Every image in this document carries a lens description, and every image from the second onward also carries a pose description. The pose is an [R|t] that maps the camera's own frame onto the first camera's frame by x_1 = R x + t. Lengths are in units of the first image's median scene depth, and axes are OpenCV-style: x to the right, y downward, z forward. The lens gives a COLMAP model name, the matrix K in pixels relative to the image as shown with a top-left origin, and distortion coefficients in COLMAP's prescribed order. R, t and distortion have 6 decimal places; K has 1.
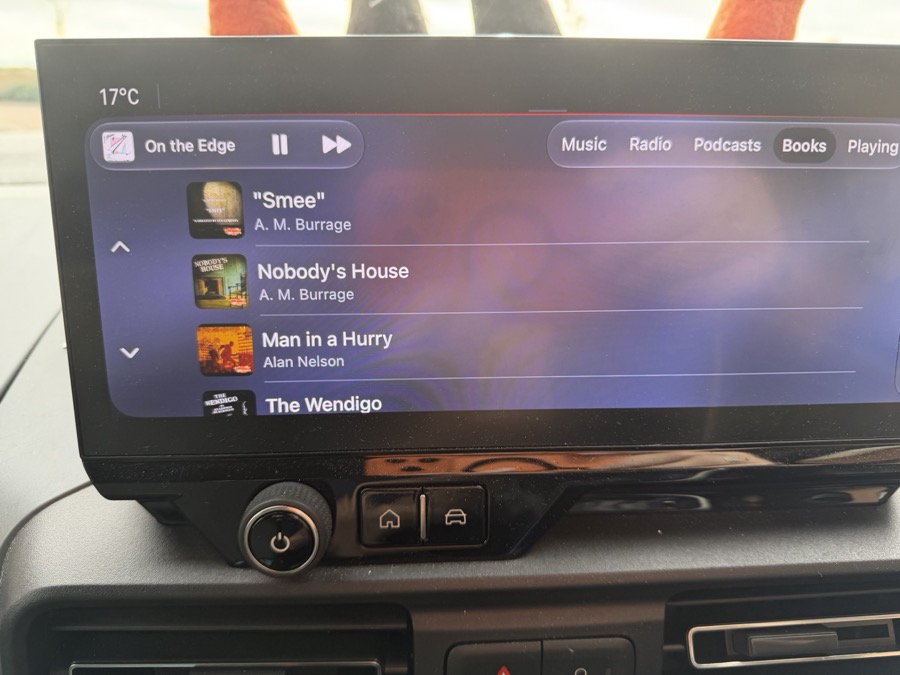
lens RADIAL K [[542.7, 0, 455.7], [0, 542.7, 336.1], [0, 0, 1]] dist [-0.013999, -0.012070]
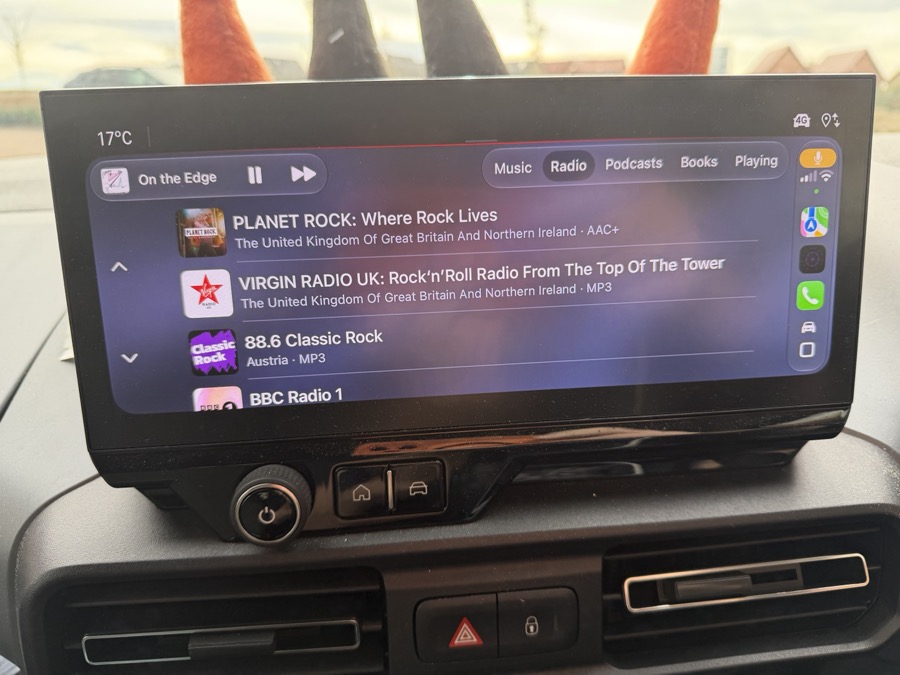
lens RADIAL K [[542.7, 0, 447.8], [0, 542.7, 341.5], [0, 0, 1]] dist [-0.013999, -0.012070]
pose [[0.998847, -0.037585, 0.029876, 0.041073], [0.037791, 0.999265, -0.006355, 0.027759], [-0.029615, 0.007477, 0.999533, -0.168985]]
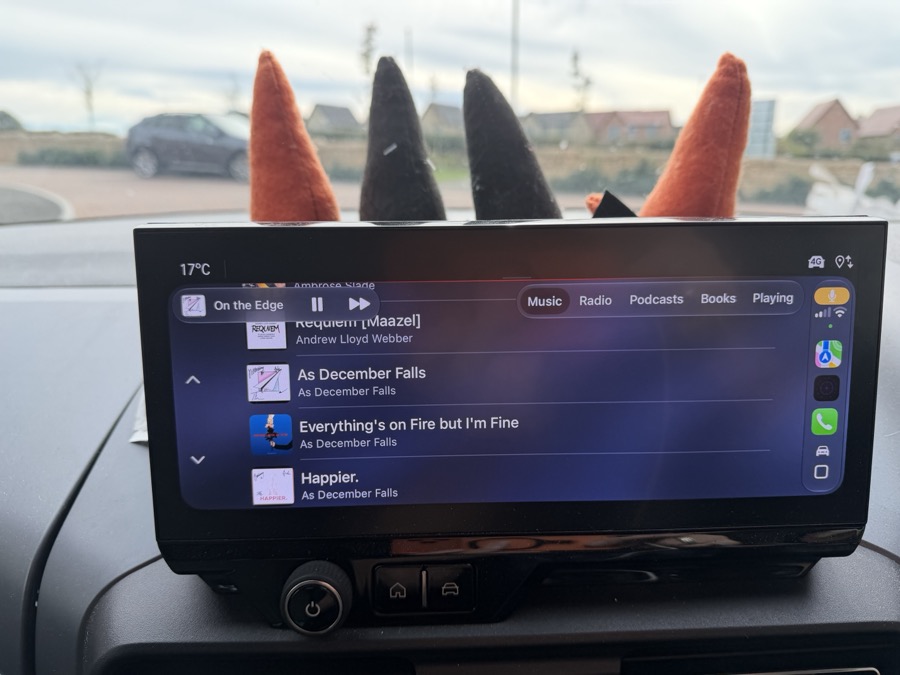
lens RADIAL K [[542.7, 0, 461.3], [0, 542.7, 357.3], [0, 0, 1]] dist [-0.013999, -0.012070]
pose [[0.999874, -0.004421, -0.015269, 0.047573], [0.003632, 0.998676, -0.051320, -0.140715], [0.015476, 0.051258, 0.998566, -0.289047]]
